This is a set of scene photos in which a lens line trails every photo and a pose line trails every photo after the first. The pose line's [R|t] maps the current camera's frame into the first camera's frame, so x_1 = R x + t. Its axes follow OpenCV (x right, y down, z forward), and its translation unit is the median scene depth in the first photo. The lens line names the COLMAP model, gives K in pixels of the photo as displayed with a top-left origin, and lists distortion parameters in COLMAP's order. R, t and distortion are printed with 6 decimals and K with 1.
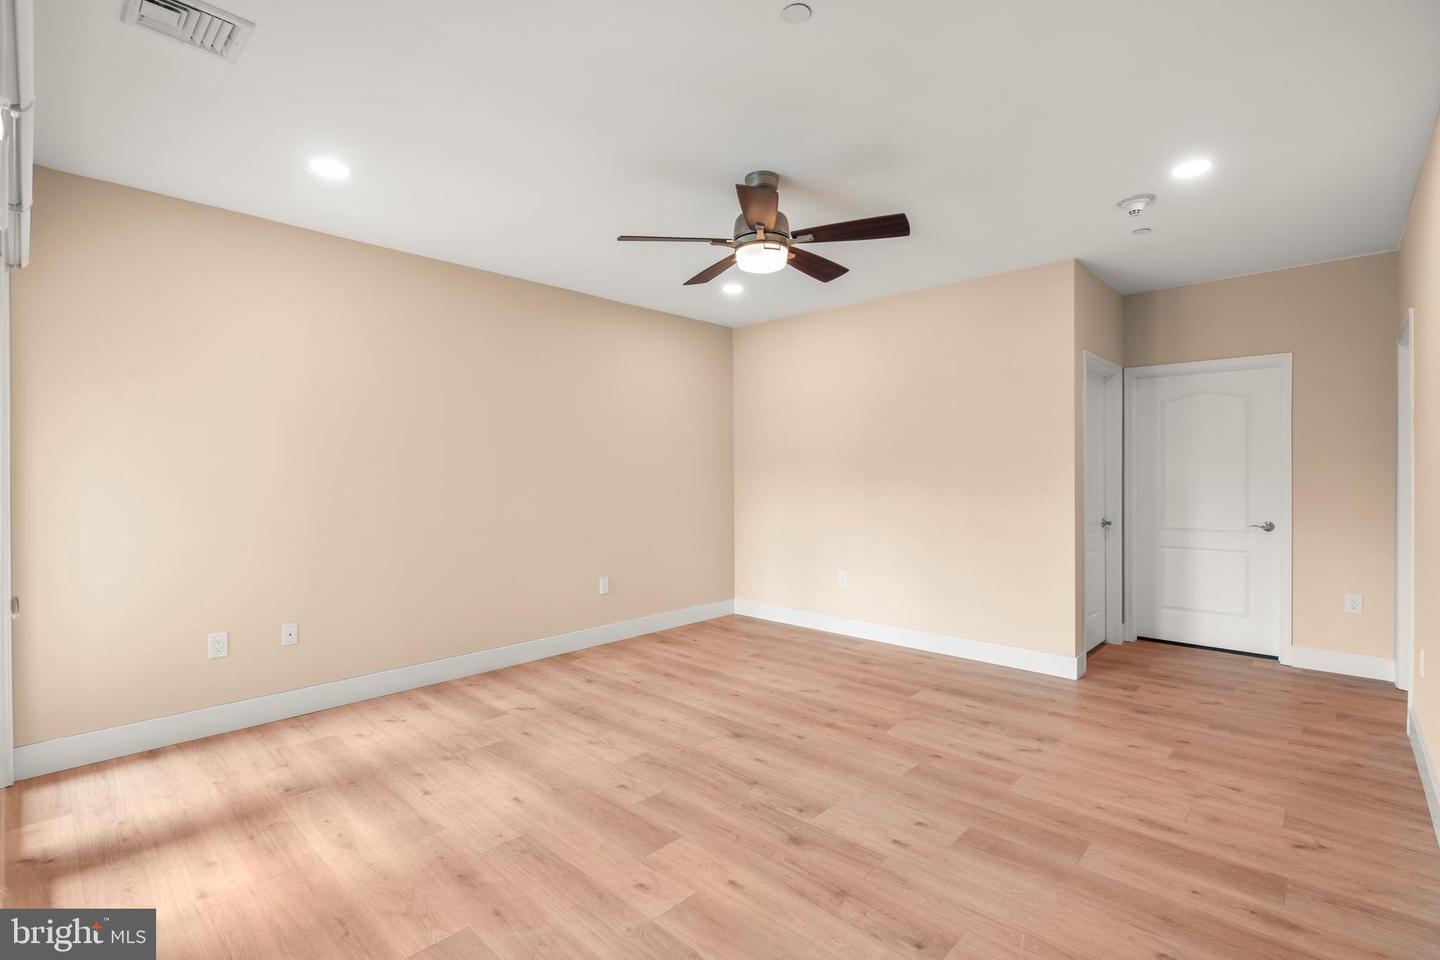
lens RADIAL K [[647.0, 0, 720.0], [0, 647.0, 477.9], [0, 0, 1]] dist [-0.002092, 0.000514]
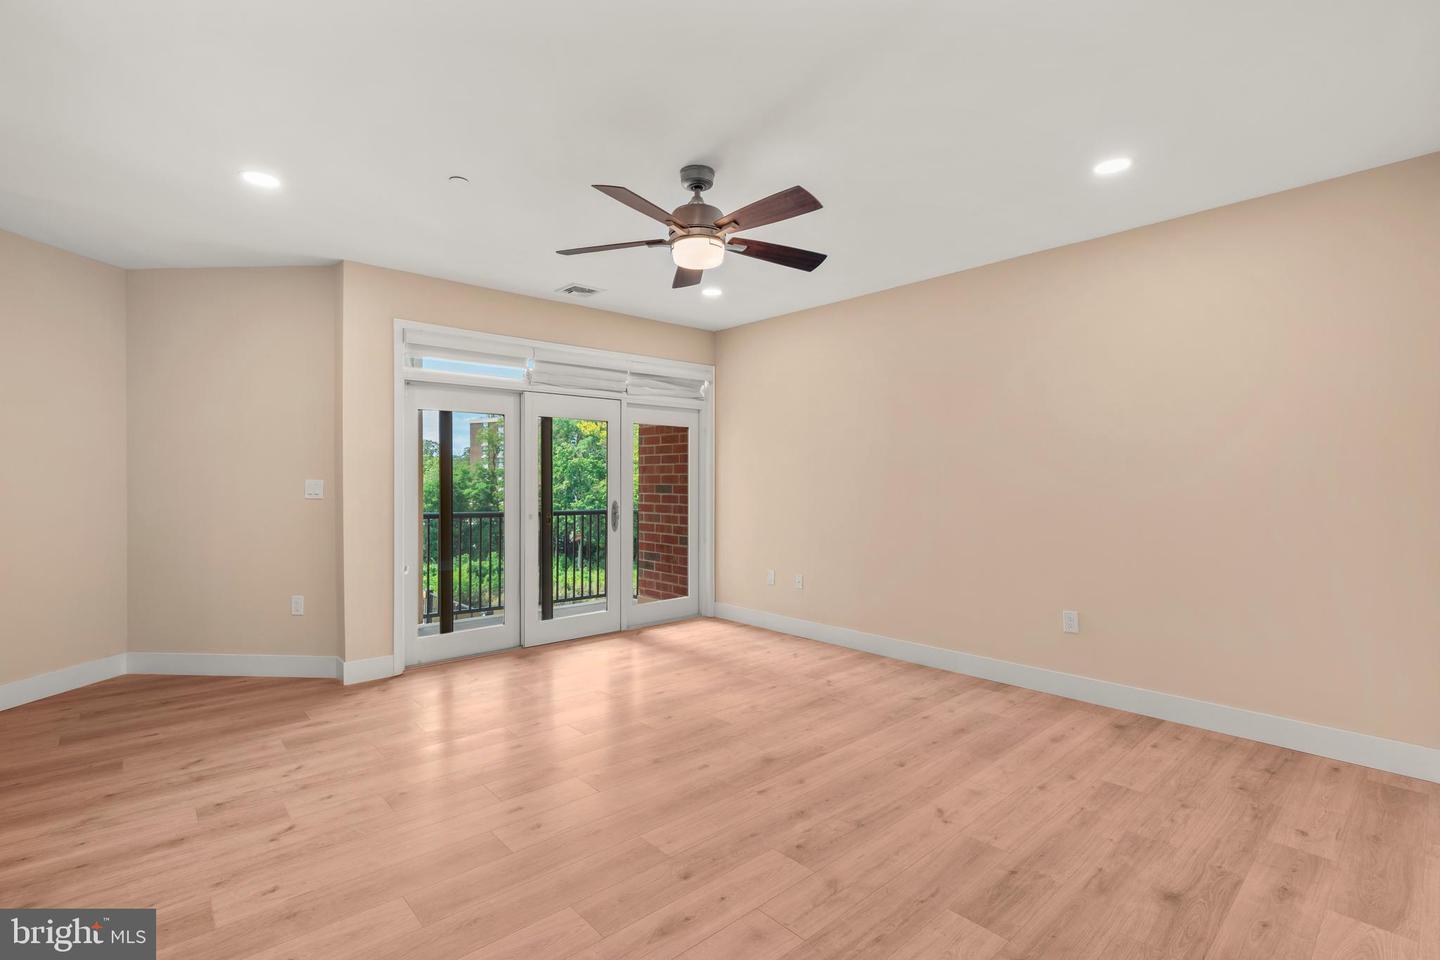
lens RADIAL K [[654.3, 0, 719.9], [0, 654.3, 475.4], [0, 0, 1]] dist [0.001509, 0.000467]
pose [[-0.064300, -0.003666, -0.997924, 0.889521], [-0.006287, 0.999975, -0.003269, -0.000061], [0.997911, 0.006064, -0.064322, 0.921575]]
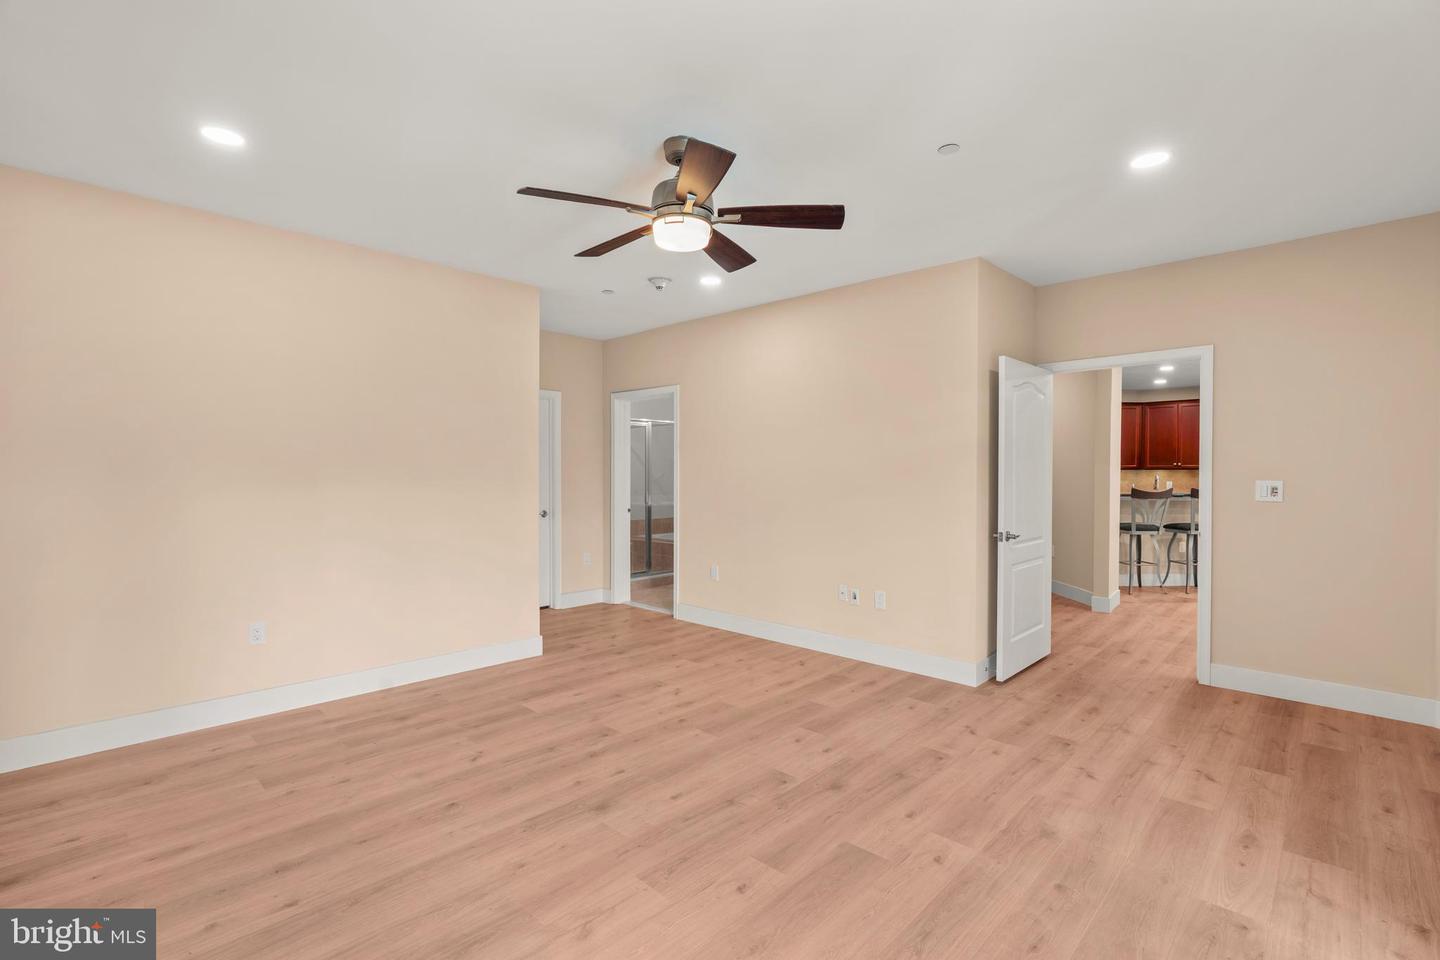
lens RADIAL K [[666.7, 0, 696.3], [0, 666.7, 483.1], [0, 0, 1]] dist [-0.003534, -0.000256]
pose [[0.026107, -0.009552, 0.999614, -0.720690], [0.004841, 0.999944, 0.009429, -0.002214], [-0.999647, 0.004593, 0.026152, 0.804122]]
